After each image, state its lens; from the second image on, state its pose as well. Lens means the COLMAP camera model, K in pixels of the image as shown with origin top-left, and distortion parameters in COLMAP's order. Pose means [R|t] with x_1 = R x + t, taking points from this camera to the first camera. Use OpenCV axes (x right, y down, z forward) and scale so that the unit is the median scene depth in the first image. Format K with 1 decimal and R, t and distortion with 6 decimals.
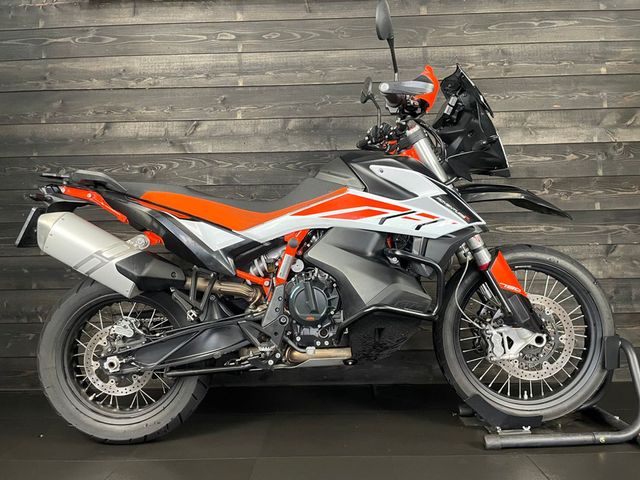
lens RADIAL K [[480.9, 0, 323.5], [0, 480.9, 239.4], [0, 0, 1]] dist [0.084150, -0.108228]
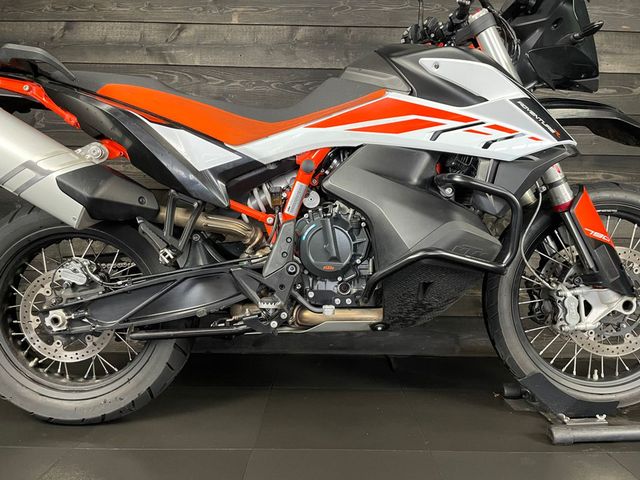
lens RADIAL K [[480.9, 0, 327.0], [0, 480.9, 239.3], [0, 0, 1]] dist [0.084150, -0.108228]
pose [[0.998882, 0.034633, 0.032179, -0.052421], [-0.036618, 0.997322, 0.063301, 0.069993], [-0.029901, -0.064409, 0.997476, 0.251488]]
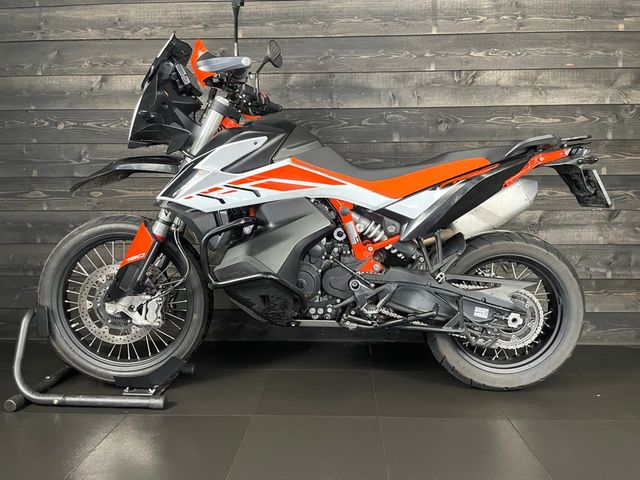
lens RADIAL K [[480.9, 0, 324.6], [0, 480.9, 239.2], [0, 0, 1]] dist [0.084150, -0.108228]
pose [[0.999693, 0.019281, -0.015574, 0.027215], [-0.017331, 0.992997, 0.116860, -0.052308], [0.017718, -0.116555, 0.993026, 0.001658]]
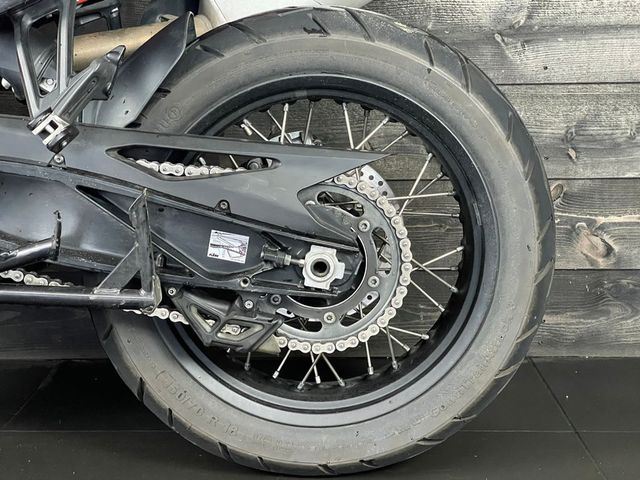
lens RADIAL K [[1117.4, 0, 320.5], [0, 1117.4, 242.7], [0, 0, 1]] dist [0.037112, 0.000000]
pose [[0.999909, 0.012542, 0.005009, 0.407367], [-0.013254, 0.982503, 0.185774, 0.065287], [-0.002591, -0.185823, 0.982580, 0.231540]]
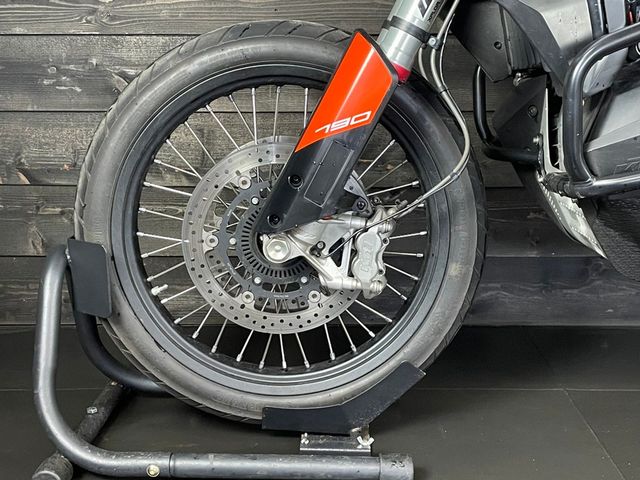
lens RADIAL K [[866.2, 0, 324.8], [0, 866.2, 240.0], [0, 0, 1]] dist [0.075956, 0.000000]
pose [[0.999864, 0.016387, 0.001744, -0.391842], [-0.016350, 0.973179, 0.229469, 0.038707], [0.002063, -0.229466, 0.973314, 0.264201]]
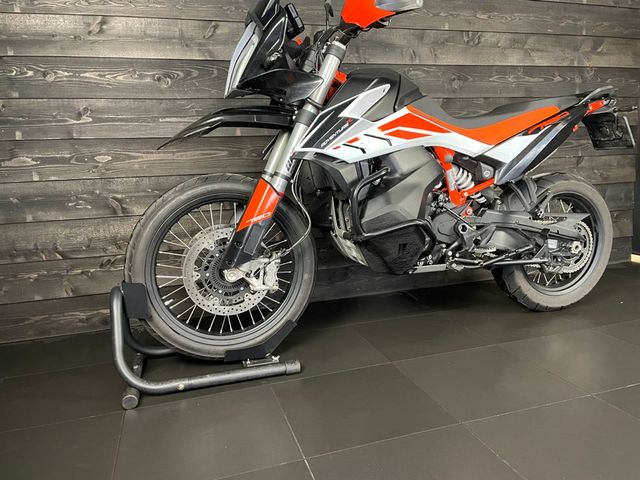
lens RADIAL K [[480.9, 0, 324.3], [0, 480.9, 237.0], [0, 0, 1]] dist [0.084150, -0.108228]
pose [[0.947575, -0.067393, 0.312346, -0.546718], [0.015505, 0.986052, 0.165716, -0.004851], [-0.319157, -0.152185, 0.935403, 0.080858]]
